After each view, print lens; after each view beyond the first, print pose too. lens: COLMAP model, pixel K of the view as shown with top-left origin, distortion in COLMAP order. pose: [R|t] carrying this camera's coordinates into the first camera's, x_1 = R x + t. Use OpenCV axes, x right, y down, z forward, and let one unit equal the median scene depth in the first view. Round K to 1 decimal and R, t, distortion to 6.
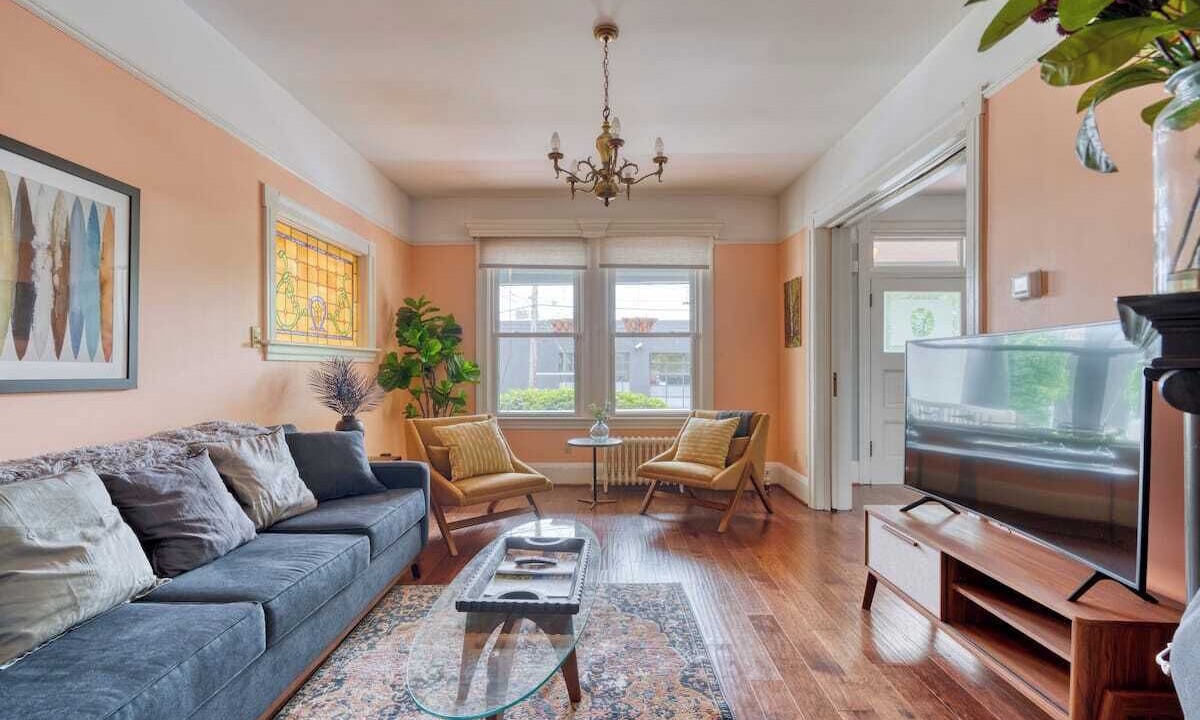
lens RADIAL K [[525.9, 0, 595.9], [0, 525.9, 365.3], [0, 0, 1]] dist [0.000201, 0.000025]
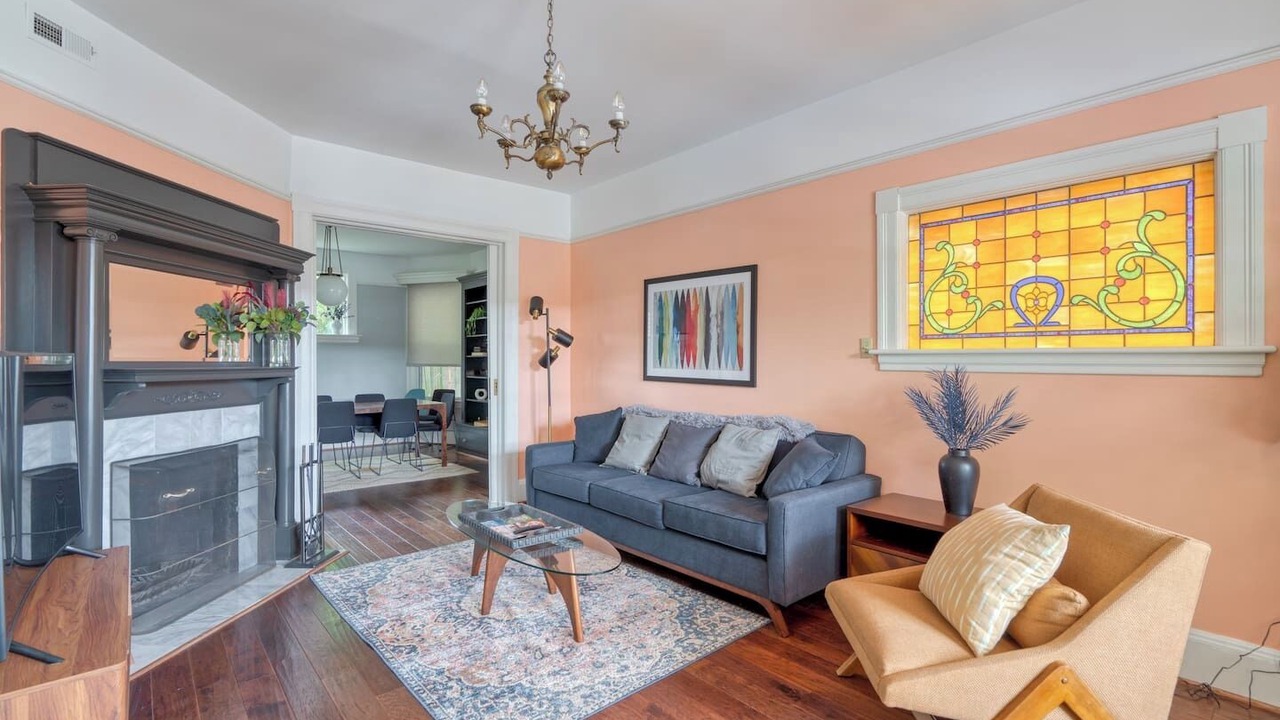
lens RADIAL K [[588.6, 0, 640.0], [0, 588.6, 360.0], [0, 0, 1]] dist [-0.000254, -0.000136]
pose [[-0.740230, -0.003078, -0.672347, 0.508398], [-0.002431, 0.999995, -0.001901, -0.029844], [0.672349, 0.000227, -0.740234, 1.736003]]
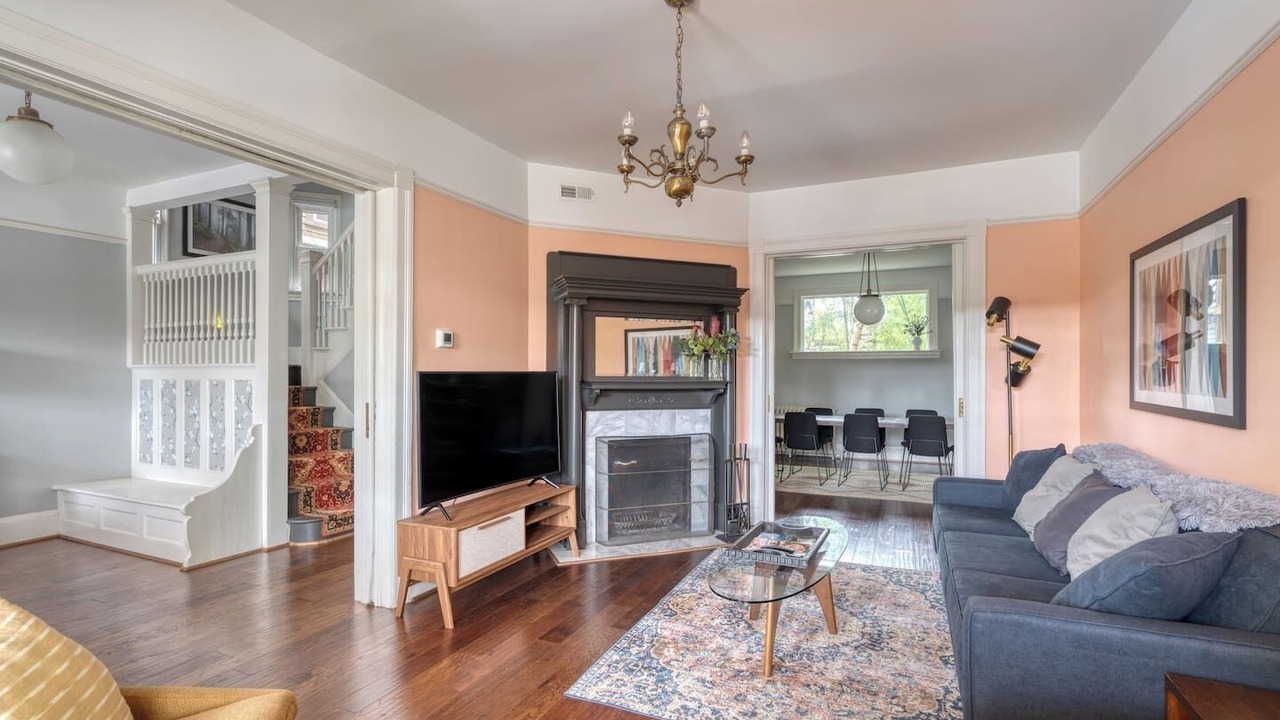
lens RADIAL K [[592.3, 0, 646.0], [0, 592.3, 374.6], [0, 0, 1]] dist [-0.000822, -0.000132]
pose [[-0.919783, -0.005134, 0.392394, -0.290822], [-0.004555, 0.999987, 0.002406, -0.036826], [-0.392402, 0.000426, -0.919794, 1.877333]]
